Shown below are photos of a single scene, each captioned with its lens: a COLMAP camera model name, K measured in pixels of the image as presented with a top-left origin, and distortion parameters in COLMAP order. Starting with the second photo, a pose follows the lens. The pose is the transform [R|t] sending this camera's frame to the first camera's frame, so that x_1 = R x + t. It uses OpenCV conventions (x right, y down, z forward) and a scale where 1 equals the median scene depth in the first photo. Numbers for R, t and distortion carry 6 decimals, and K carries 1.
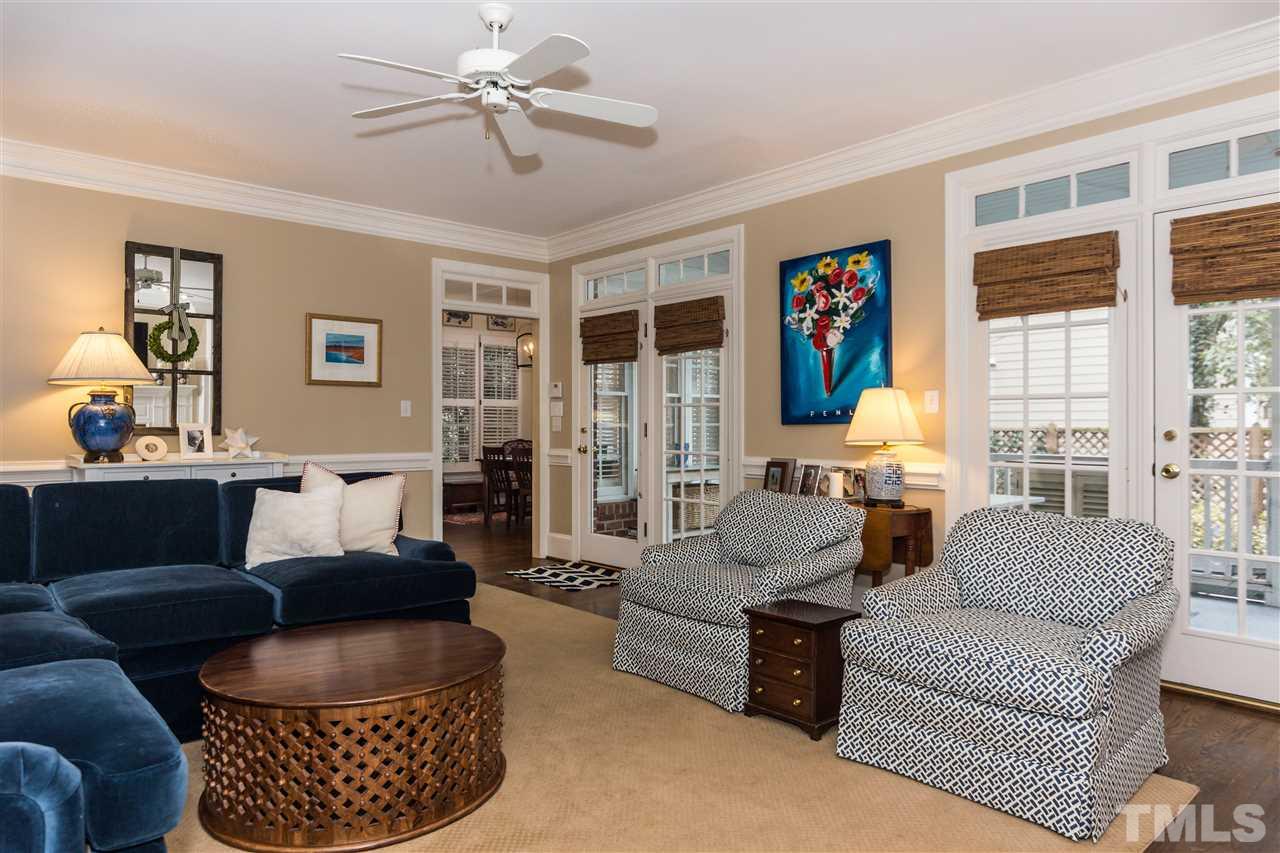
lens RADIAL K [[837.1, 0, 640.1], [0, 837.1, 422.3], [0, 0, 1]] dist [0.000650, -0.000613]
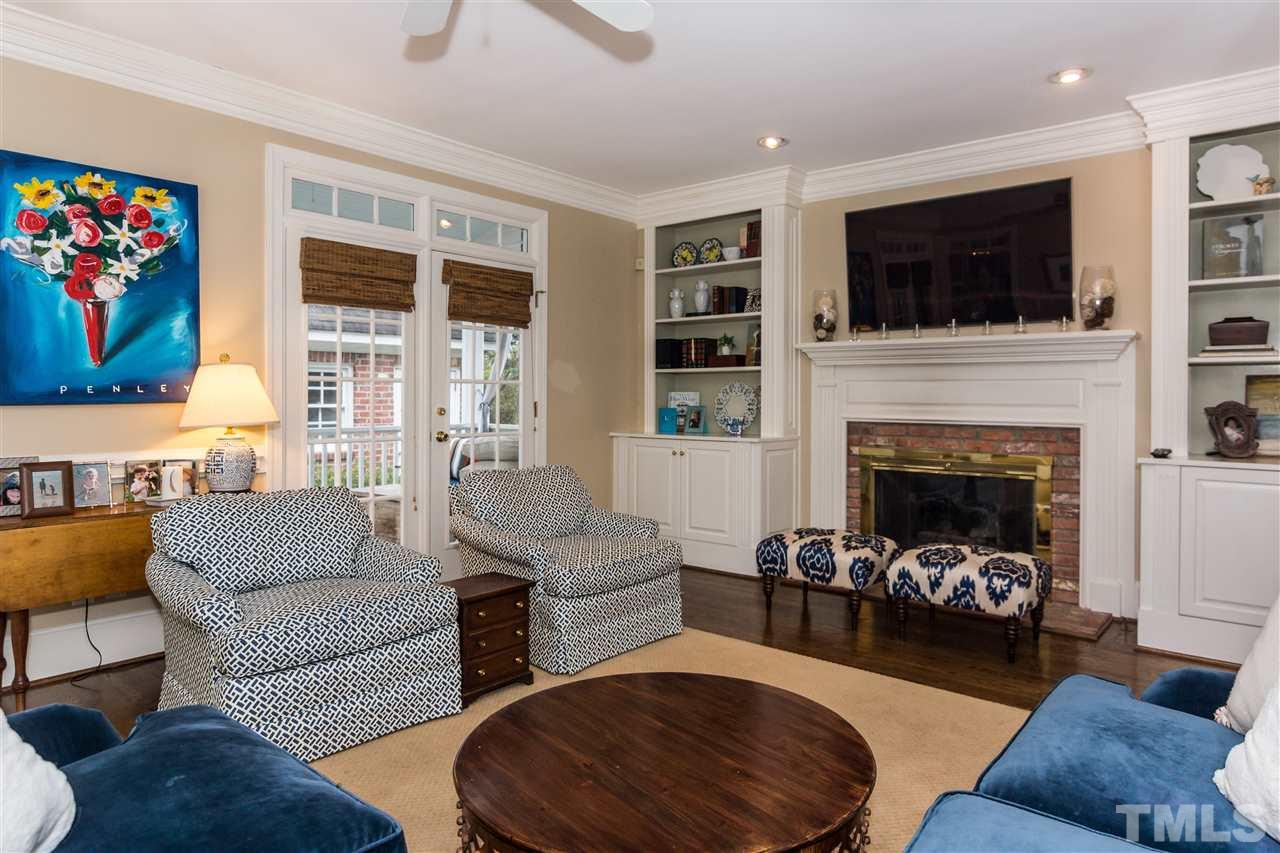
lens RADIAL K [[764.0, 0, 636.1], [0, 764.0, 405.7], [0, 0, 1]] dist [-0.004019, 0.003591]
pose [[-0.162731, -0.011779, 0.986600, -0.515885], [-0.004854, 0.999926, 0.011138, -0.006588], [-0.986659, -0.002976, -0.162776, 0.656069]]
